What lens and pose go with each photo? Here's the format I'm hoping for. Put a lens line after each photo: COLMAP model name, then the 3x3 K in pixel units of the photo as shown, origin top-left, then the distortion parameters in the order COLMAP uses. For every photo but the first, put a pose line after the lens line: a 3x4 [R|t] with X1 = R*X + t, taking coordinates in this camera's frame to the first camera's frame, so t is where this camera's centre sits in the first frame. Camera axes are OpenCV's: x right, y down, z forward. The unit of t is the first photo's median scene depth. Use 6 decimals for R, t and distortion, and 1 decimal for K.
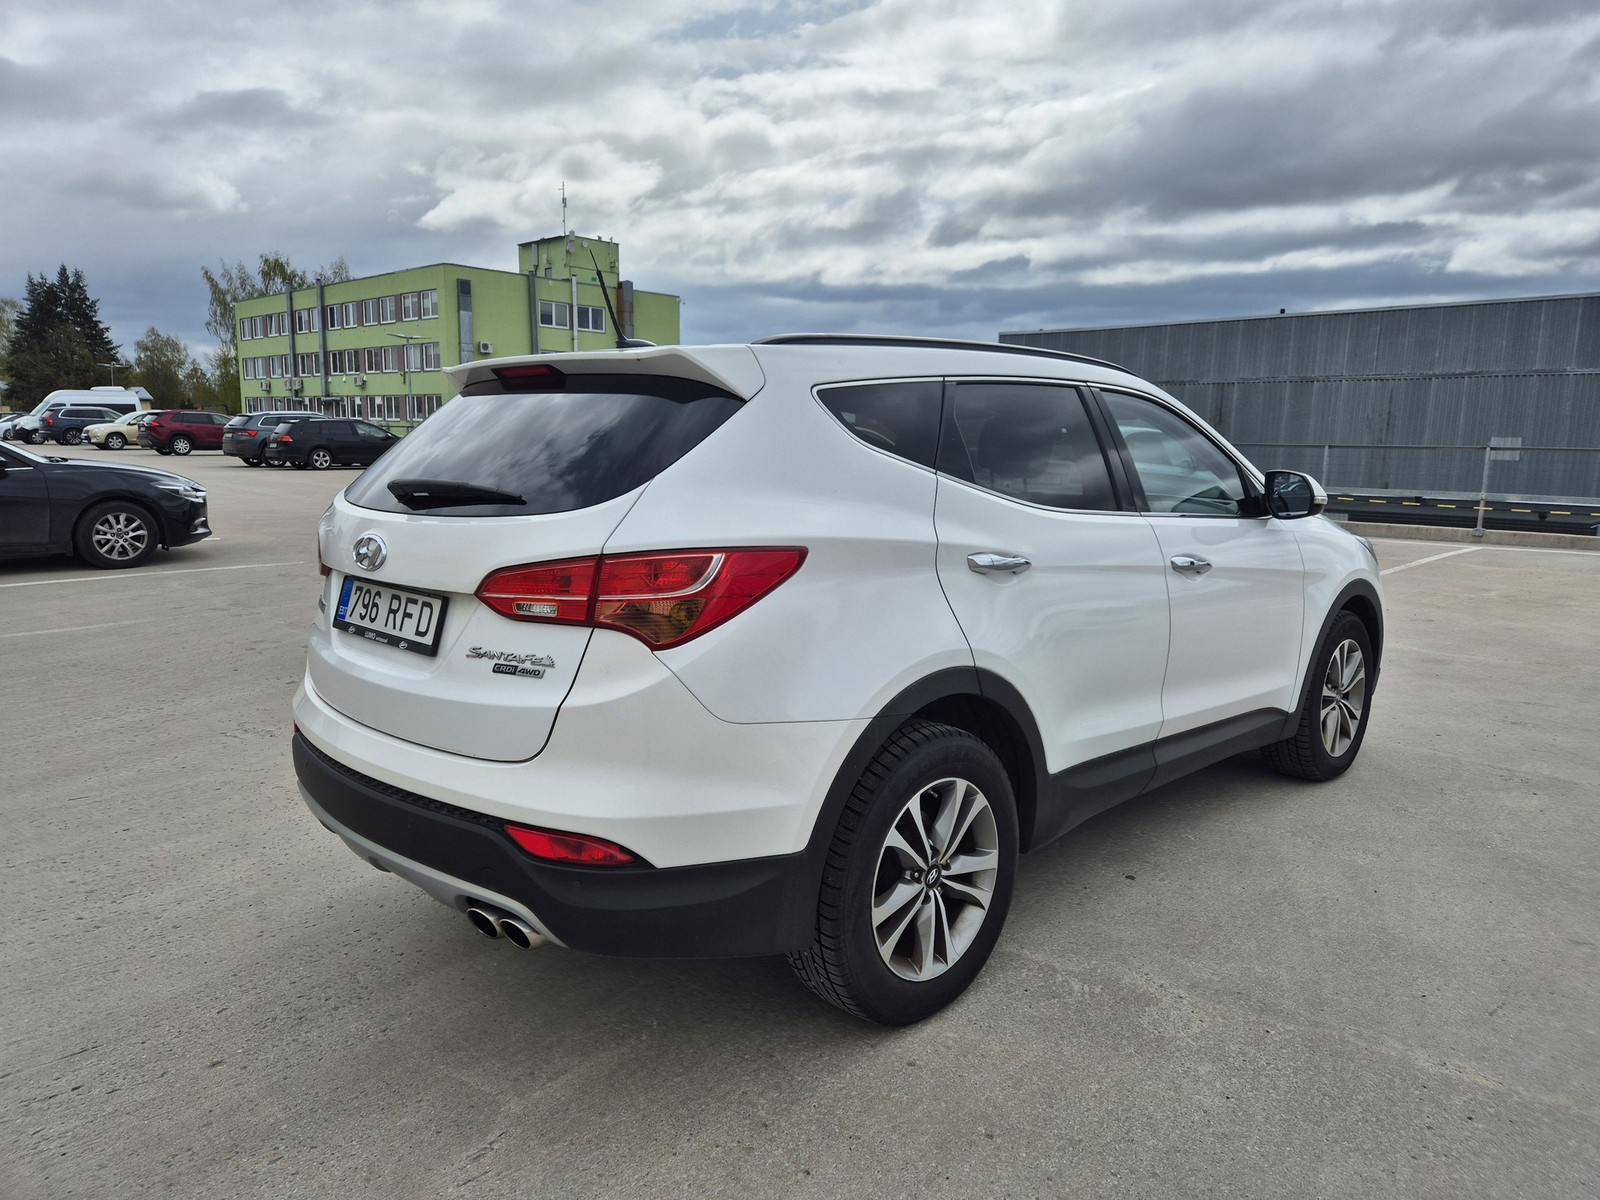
lens RADIAL K [[1071.2, 0, 800.0], [0, 1071.2, 600.0], [0, 0, 1]] dist [0.102099, -0.082069]
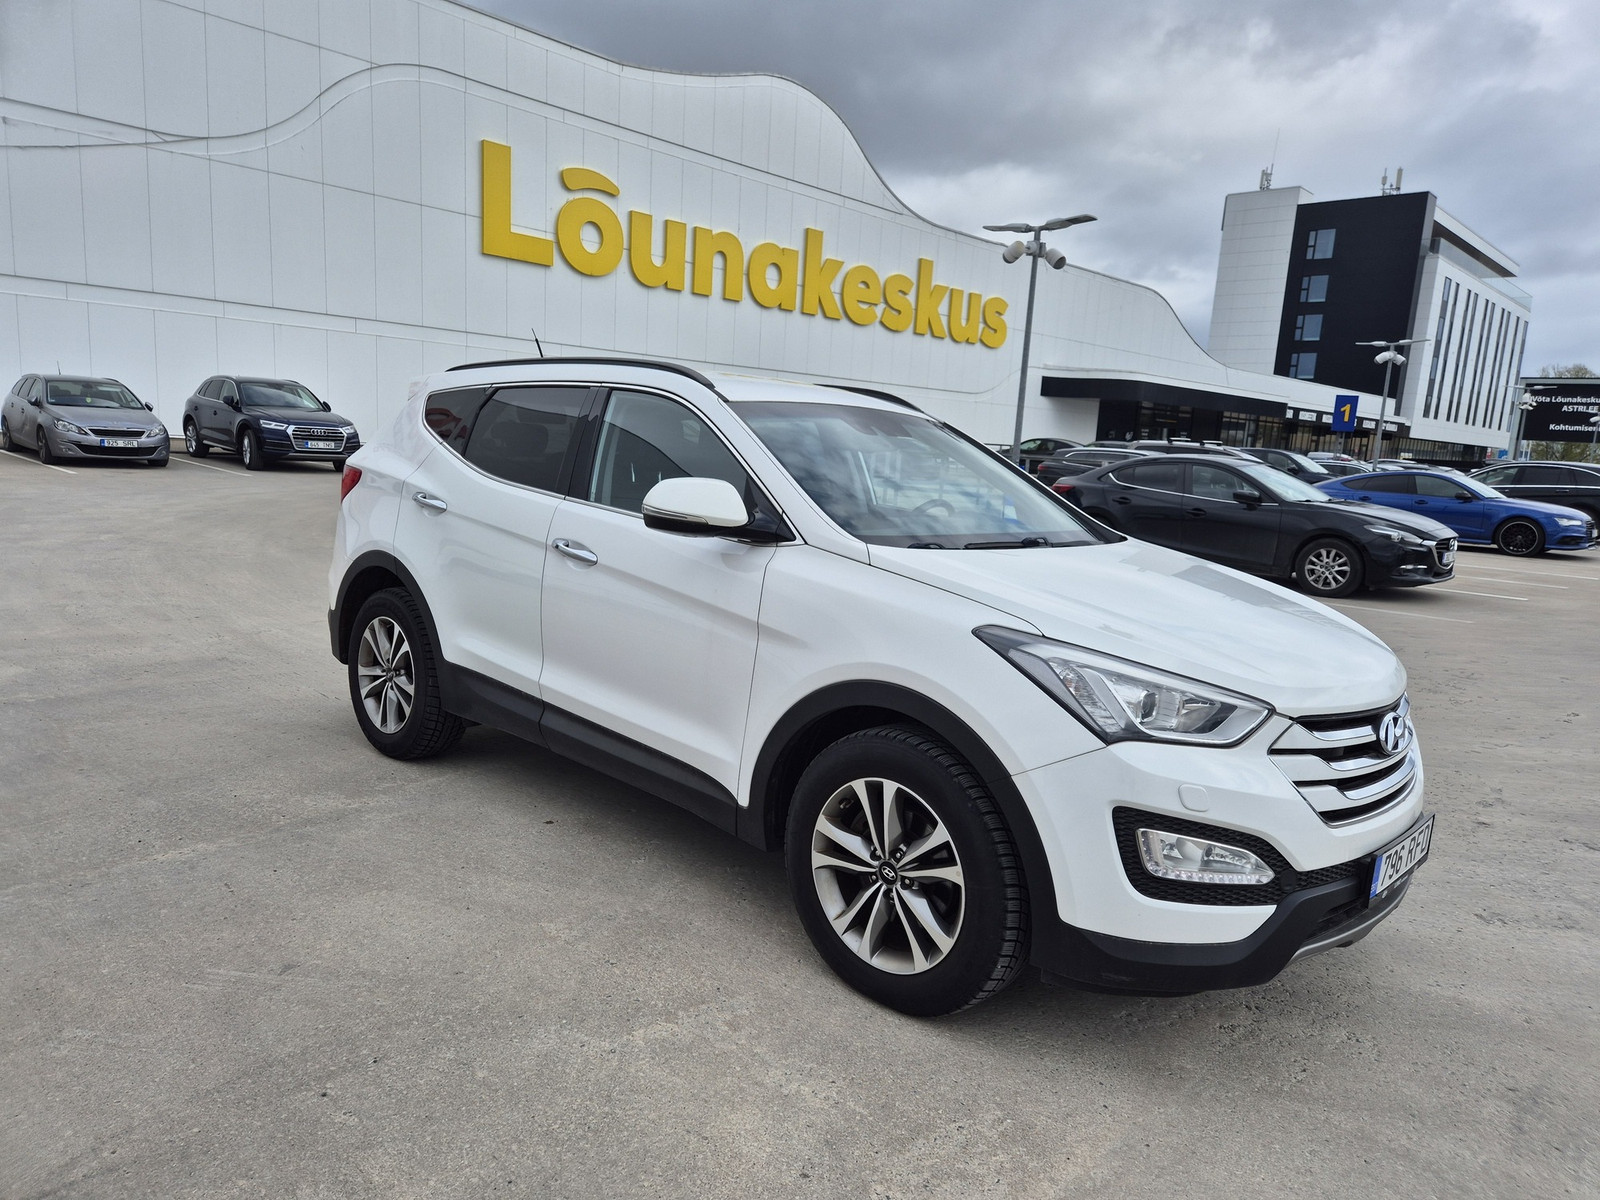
lens RADIAL K [[1071.2, 0, 800.0], [0, 1071.2, 600.0], [0, 0, 1]] dist [0.102099, -0.082069]
pose [[0.030280, 0.138469, -0.989904, 0.493437], [-0.208592, 0.969428, 0.129224, -0.059039], [0.977534, 0.202573, 0.058238, 0.406814]]
